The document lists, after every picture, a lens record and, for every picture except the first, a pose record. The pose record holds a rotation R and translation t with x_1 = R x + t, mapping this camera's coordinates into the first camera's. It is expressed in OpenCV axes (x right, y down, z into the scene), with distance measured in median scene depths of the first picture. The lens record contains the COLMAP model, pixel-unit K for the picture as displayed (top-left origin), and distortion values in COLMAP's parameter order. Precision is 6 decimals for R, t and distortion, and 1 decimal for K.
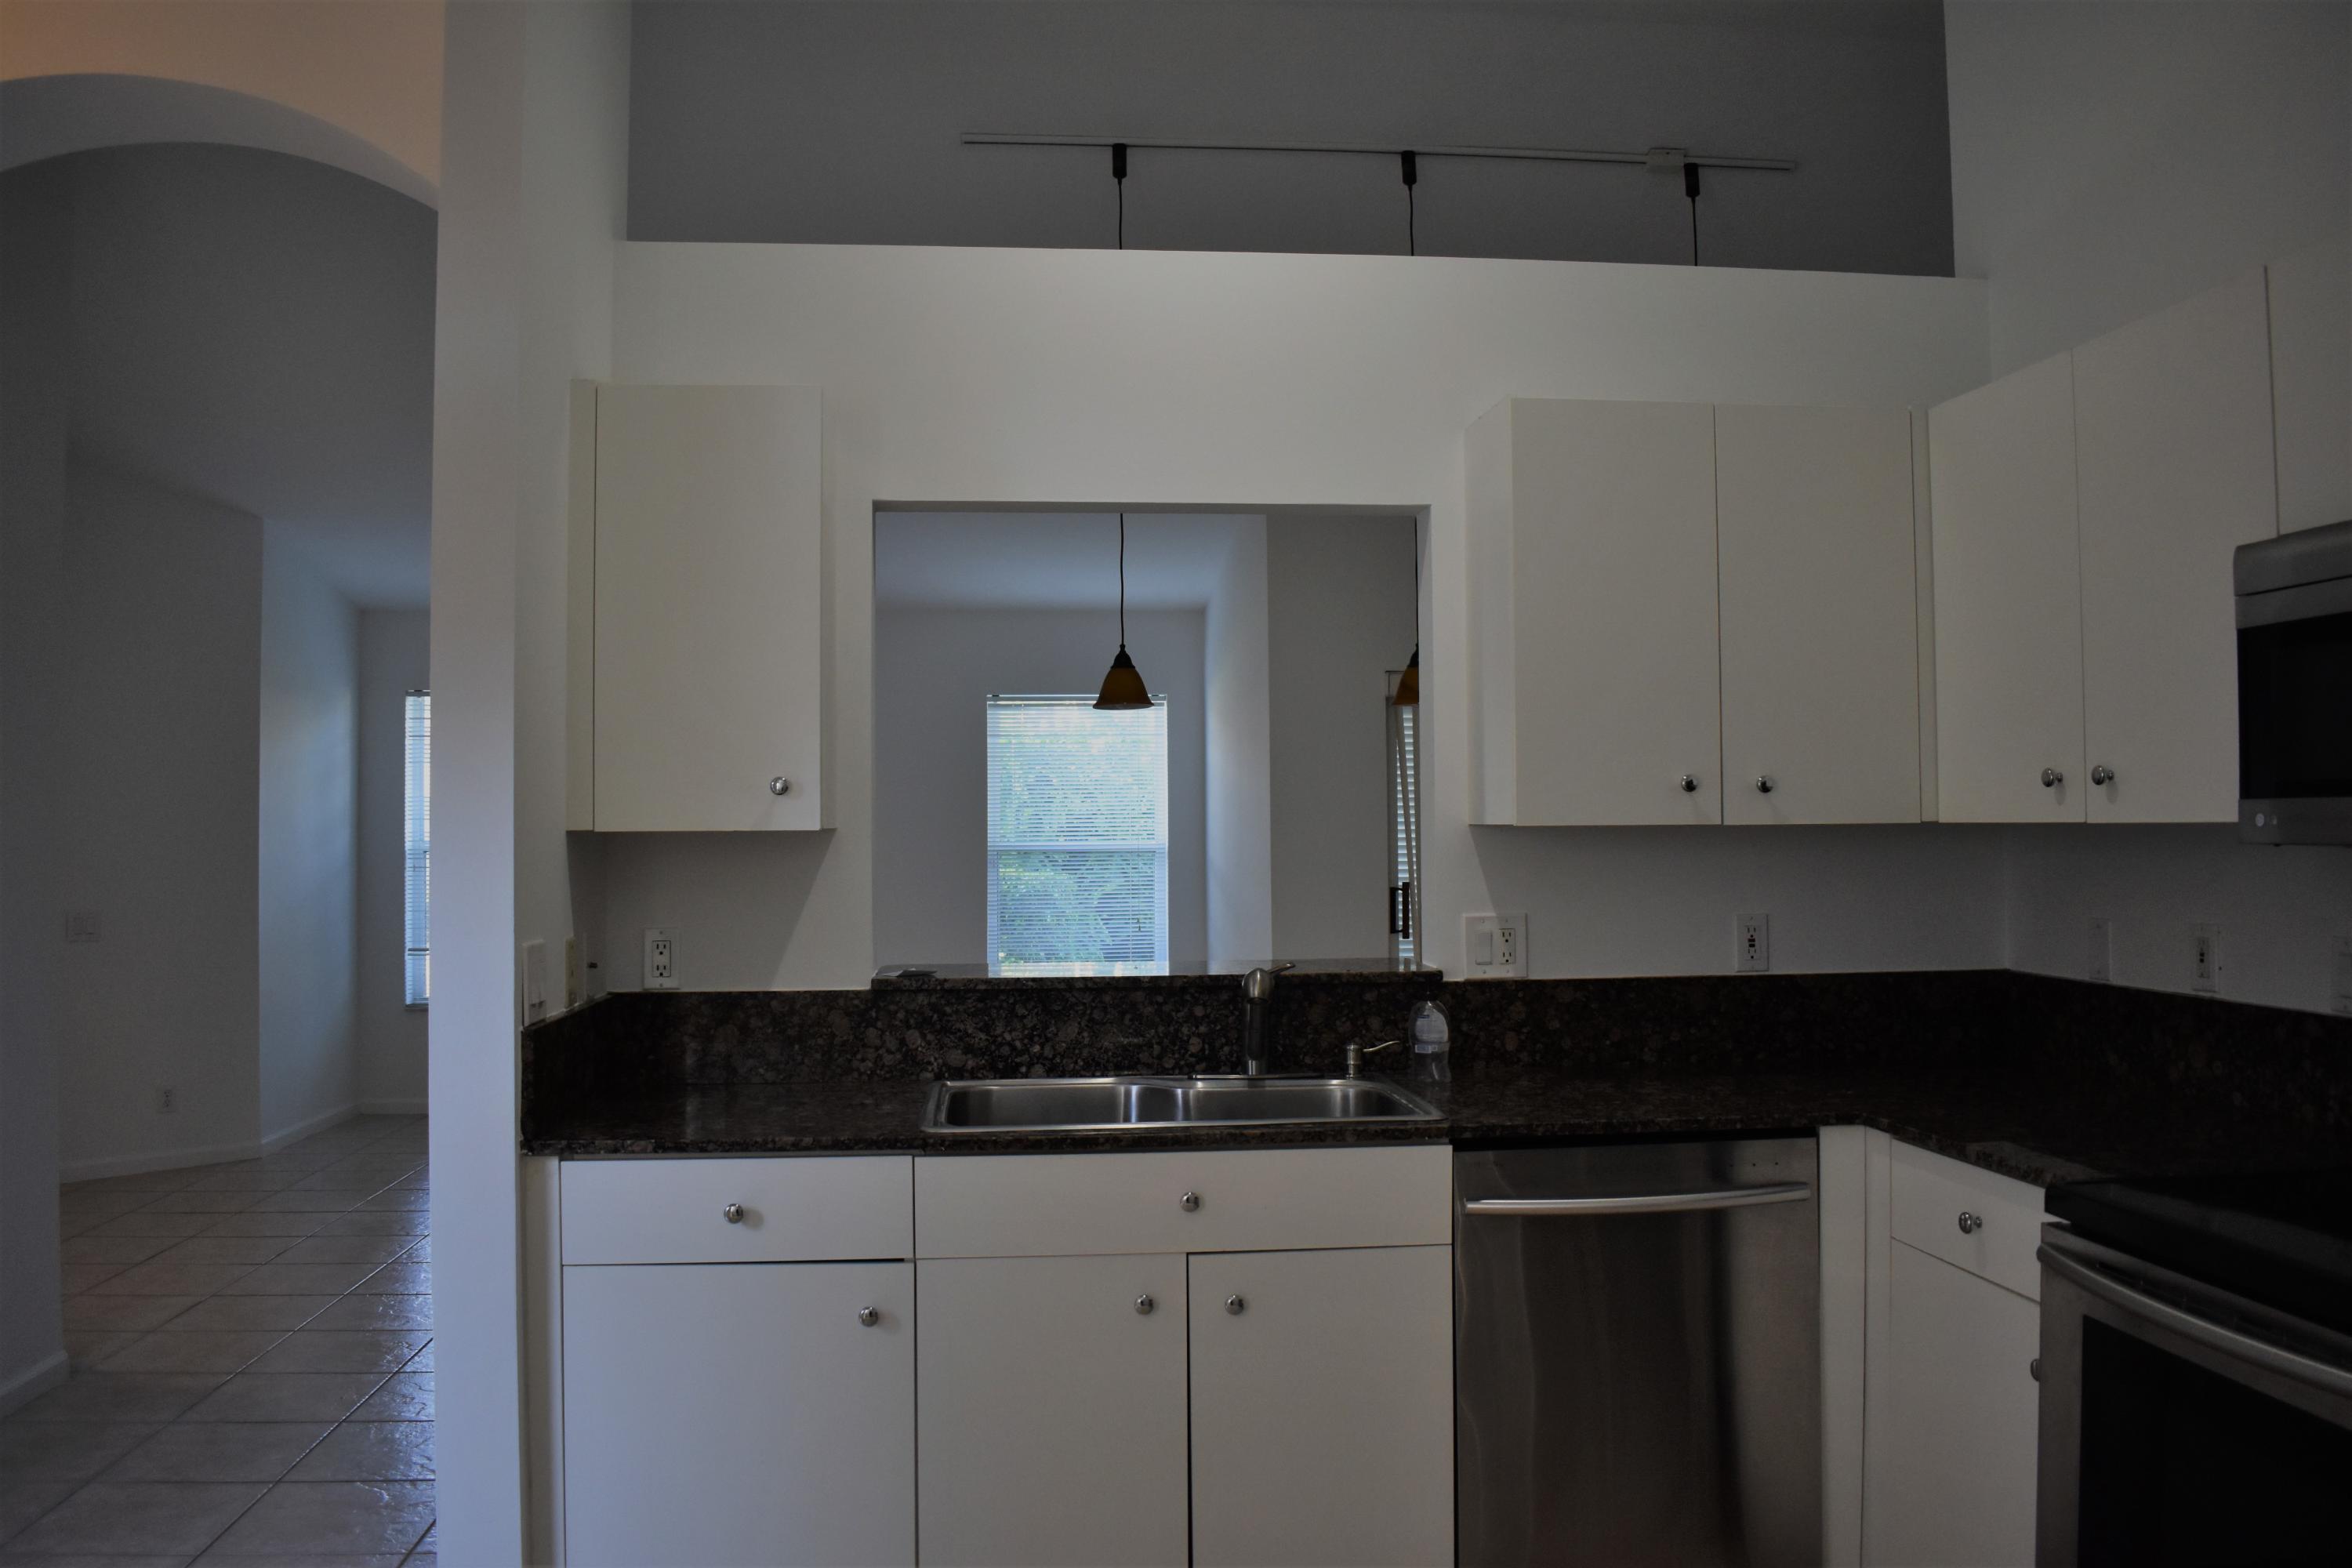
lens RADIAL K [[1827.1, 0, 1176.0], [0, 1827.1, 784.0], [0, 0, 1]] dist [-0.140661, 0.109792]
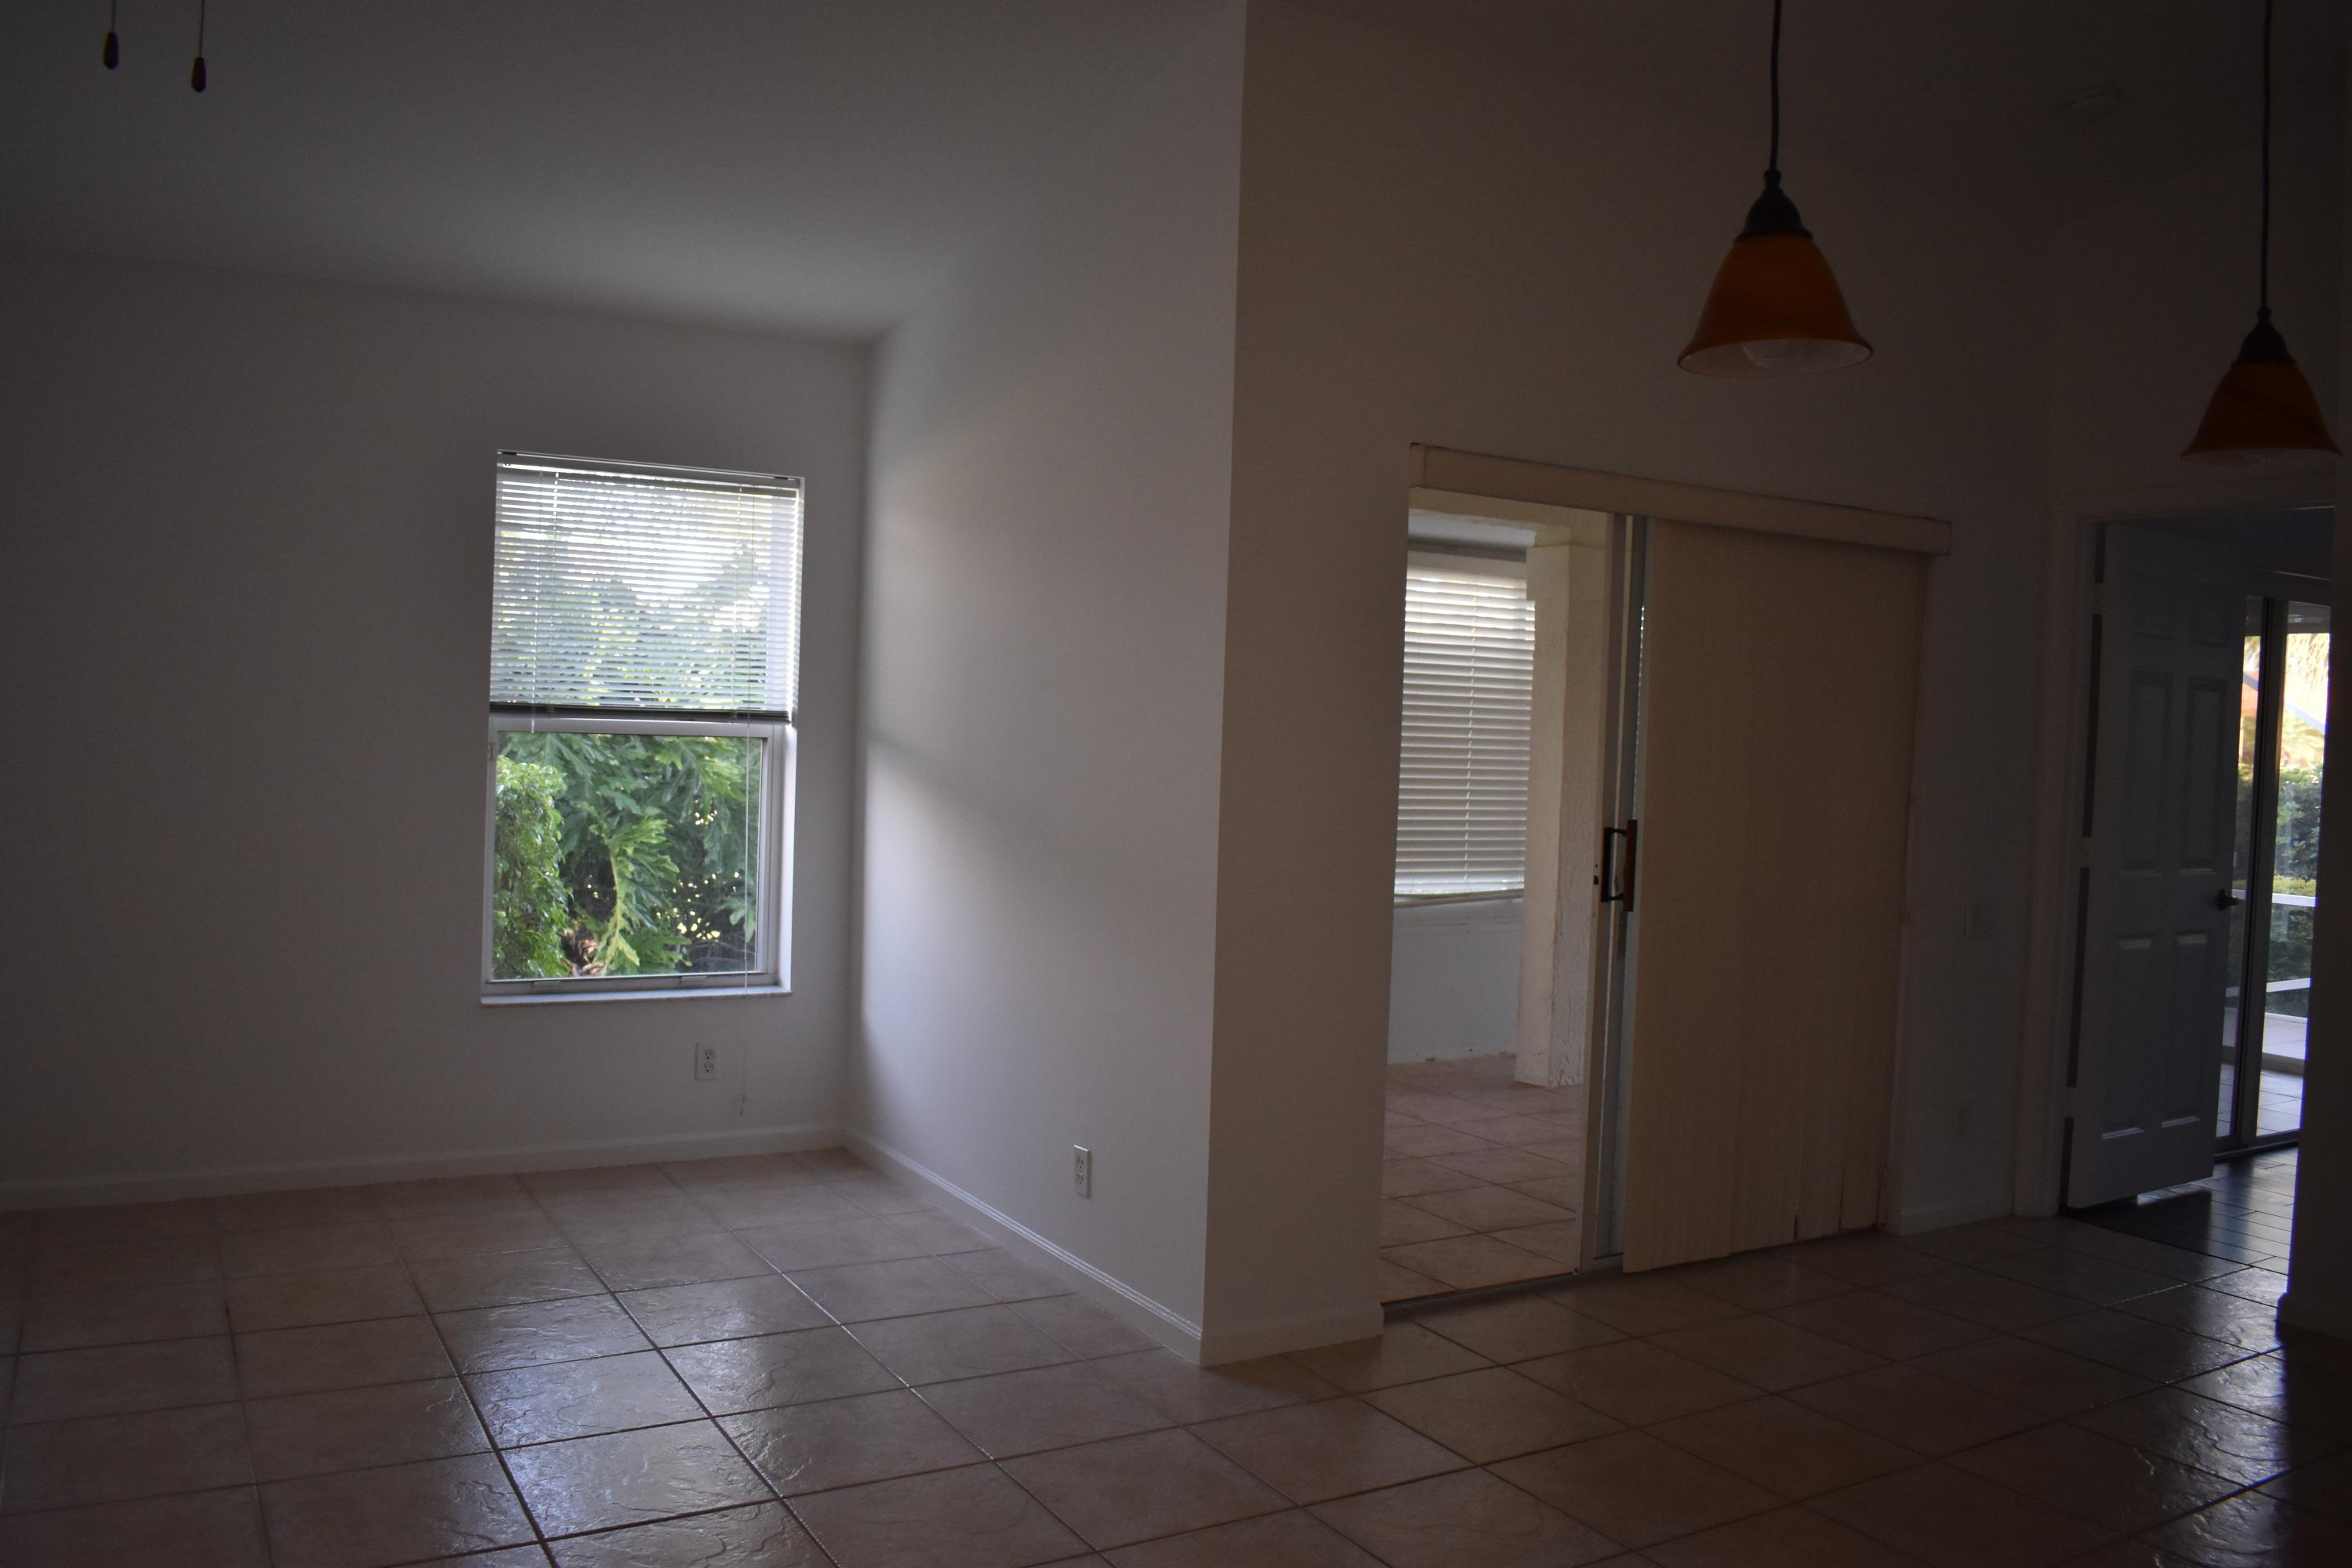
lens RADIAL K [[1827.1, 0, 1176.0], [0, 1827.1, 784.0], [0, 0, 1]] dist [-0.140661, 0.109792]
pose [[0.825834, 0.002185, 0.563909, -0.239766], [-0.045700, 0.996963, 0.063064, 0.008241], [-0.562058, -0.077851, 0.823426, 0.431868]]
